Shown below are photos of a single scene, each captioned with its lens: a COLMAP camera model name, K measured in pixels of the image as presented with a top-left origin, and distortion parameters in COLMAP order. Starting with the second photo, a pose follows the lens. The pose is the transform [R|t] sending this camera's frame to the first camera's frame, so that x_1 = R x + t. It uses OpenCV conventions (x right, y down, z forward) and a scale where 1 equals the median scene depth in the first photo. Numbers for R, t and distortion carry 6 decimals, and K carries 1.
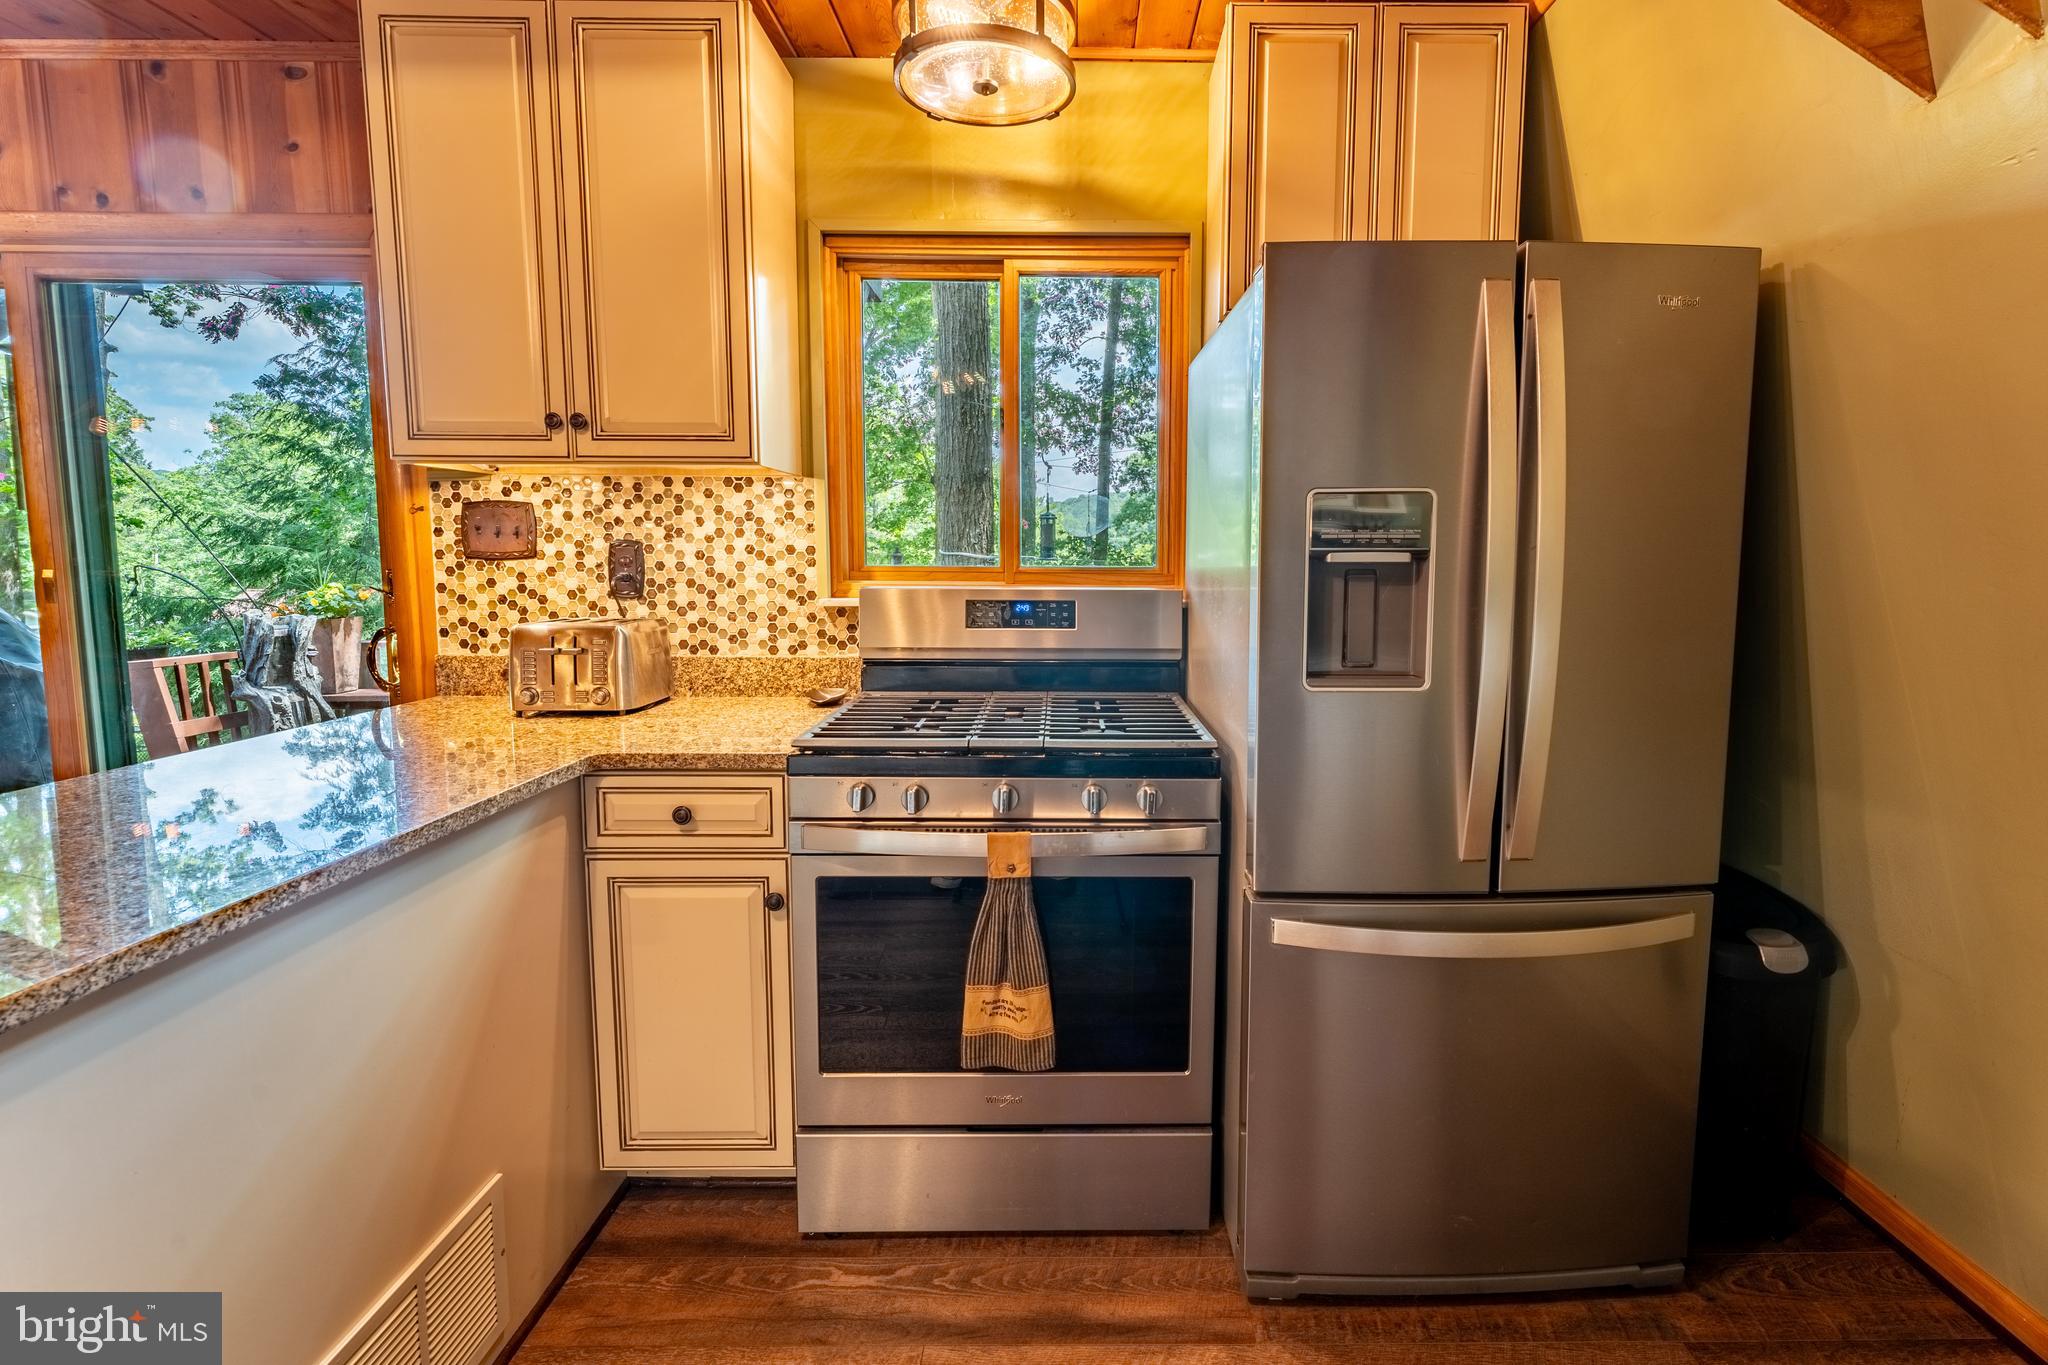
lens RADIAL K [[878.5, 0, 1102.5], [0, 878.5, 636.1], [0, 0, 1]] dist [-0.000756, 0.000435]
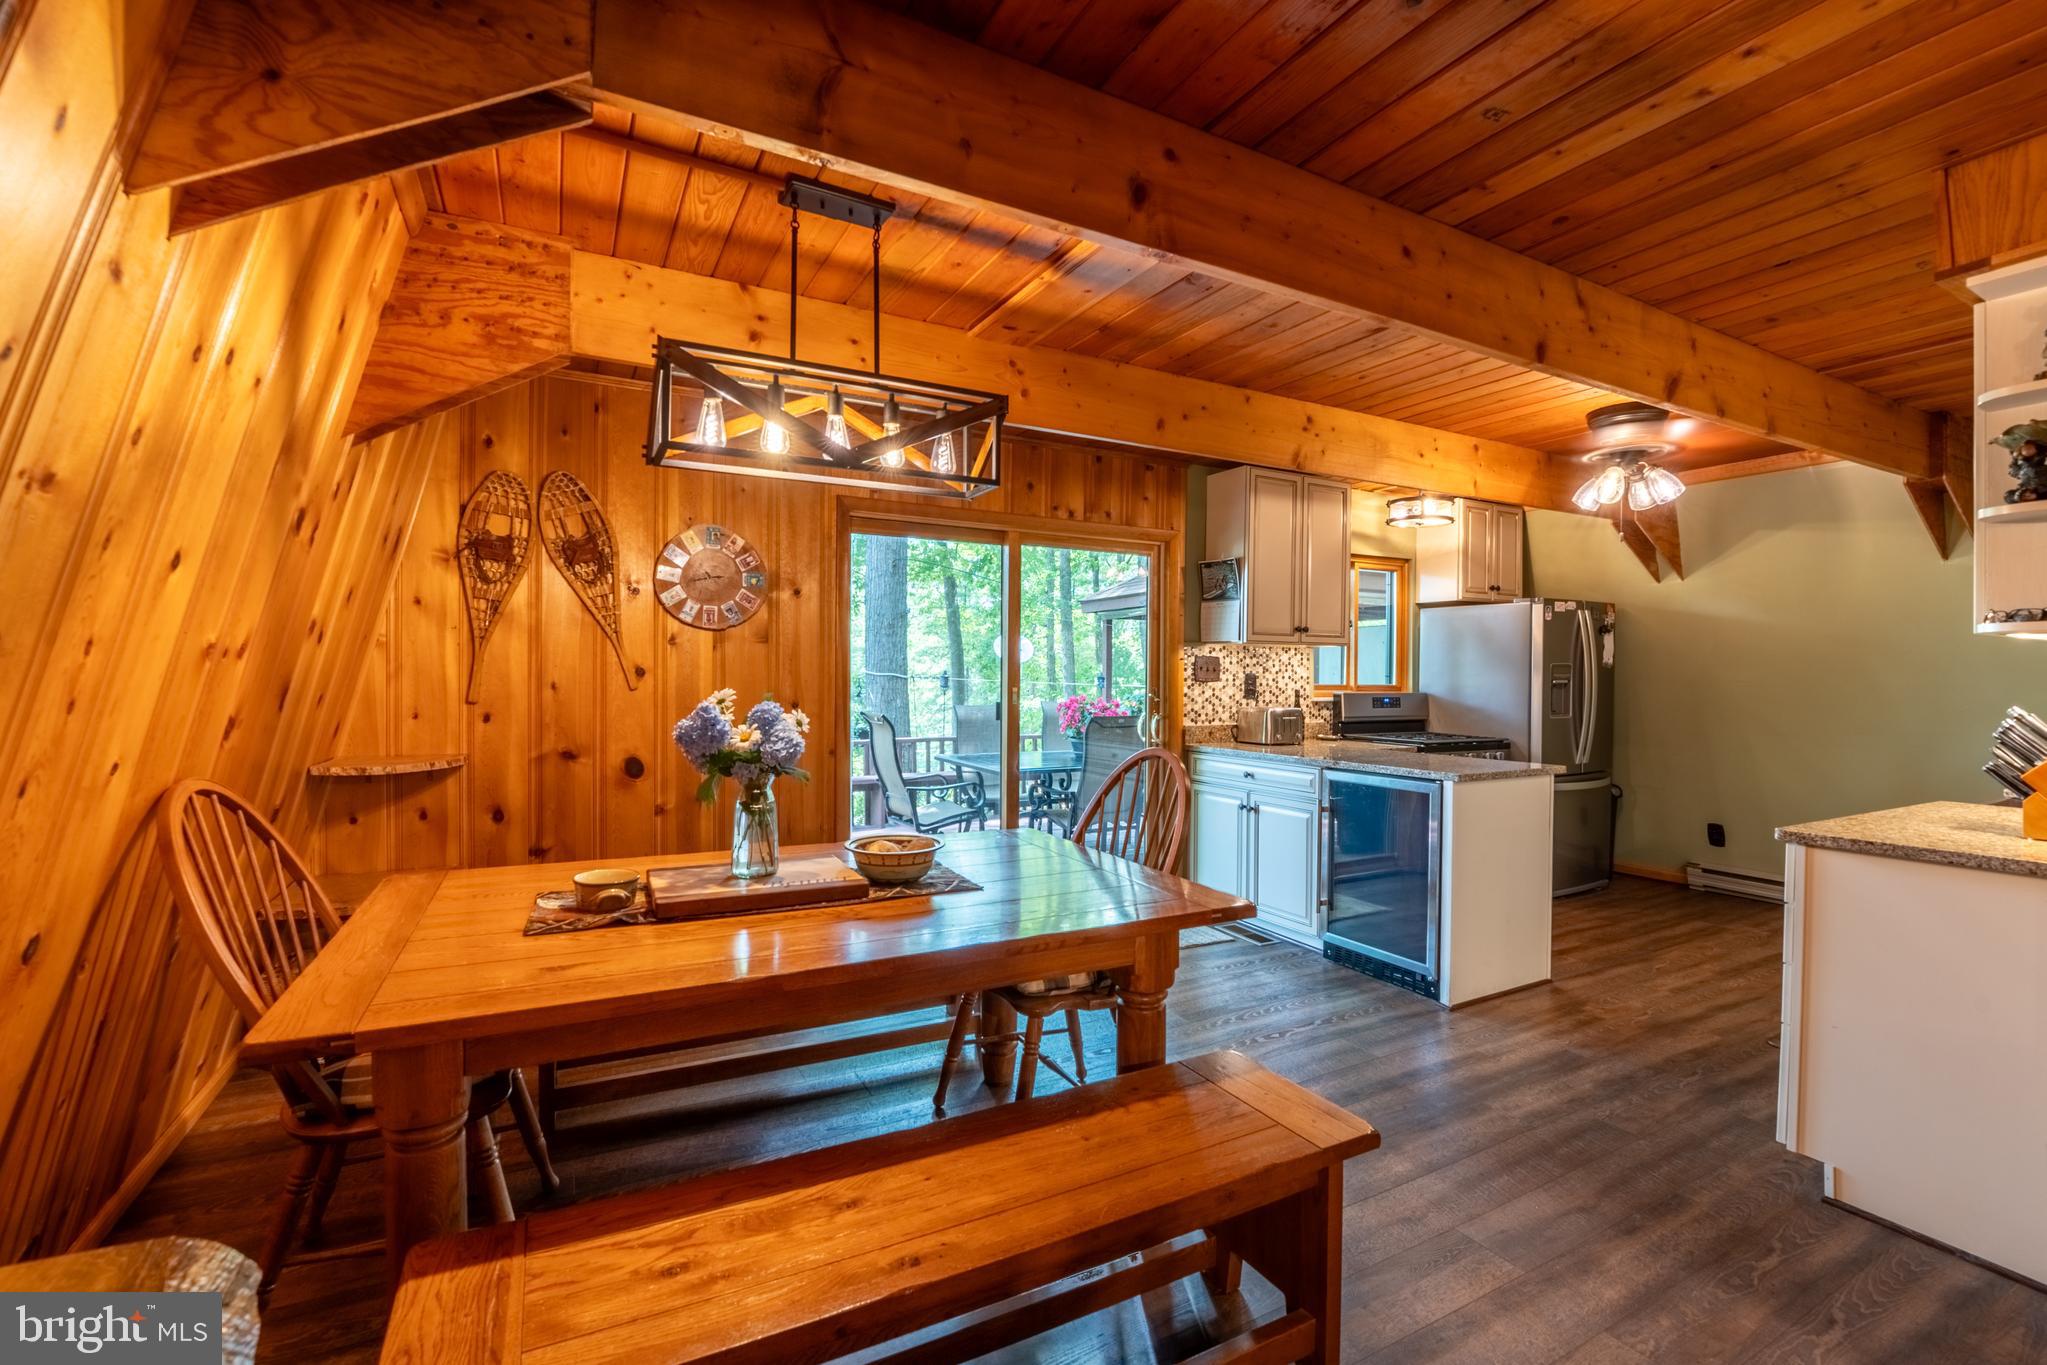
lens RADIAL K [[878.0, 0, 1037.6], [0, 878.0, 687.0], [0, 0, 1]] dist [-0.000756, 0.000435]
pose [[0.879651, -0.004976, 0.475594, -2.127972], [0.041287, 0.996970, -0.065932, 0.054877], [-0.473825, 0.077633, 0.877191, -0.755628]]
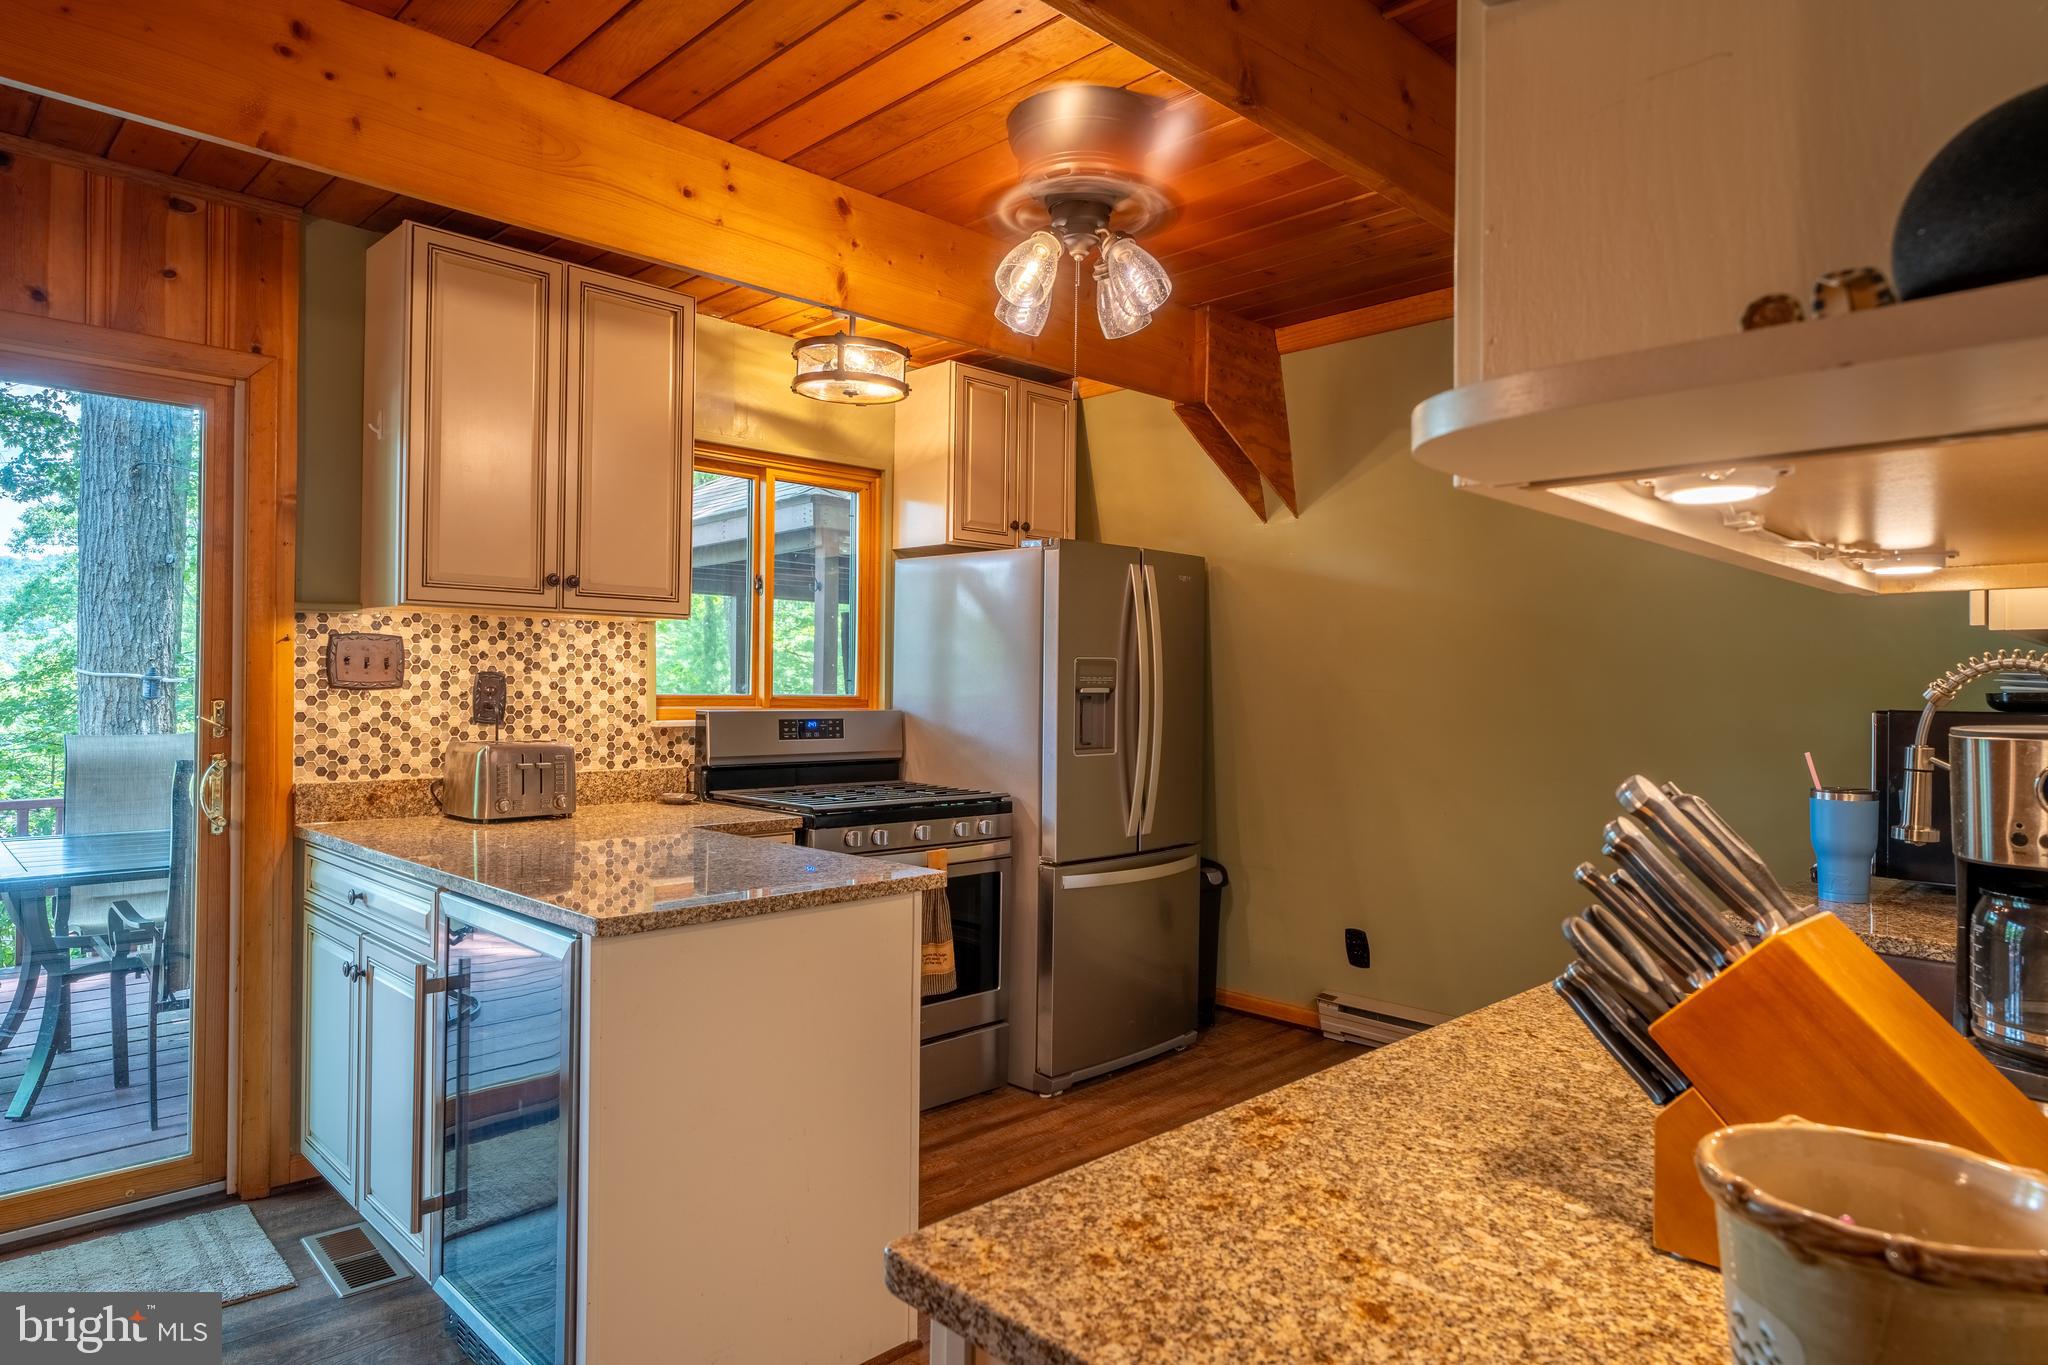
lens RADIAL K [[1188.9, 0, 1002.2], [0, 1188.9, 686.6], [0, 0, 1]] dist [0.008984, 0.000697]
pose [[0.731605, 0.002826, 0.681723, -1.099999], [0.054125, 0.996594, -0.062217, 0.039611], [-0.679576, 0.082417, 0.728960, -0.554827]]
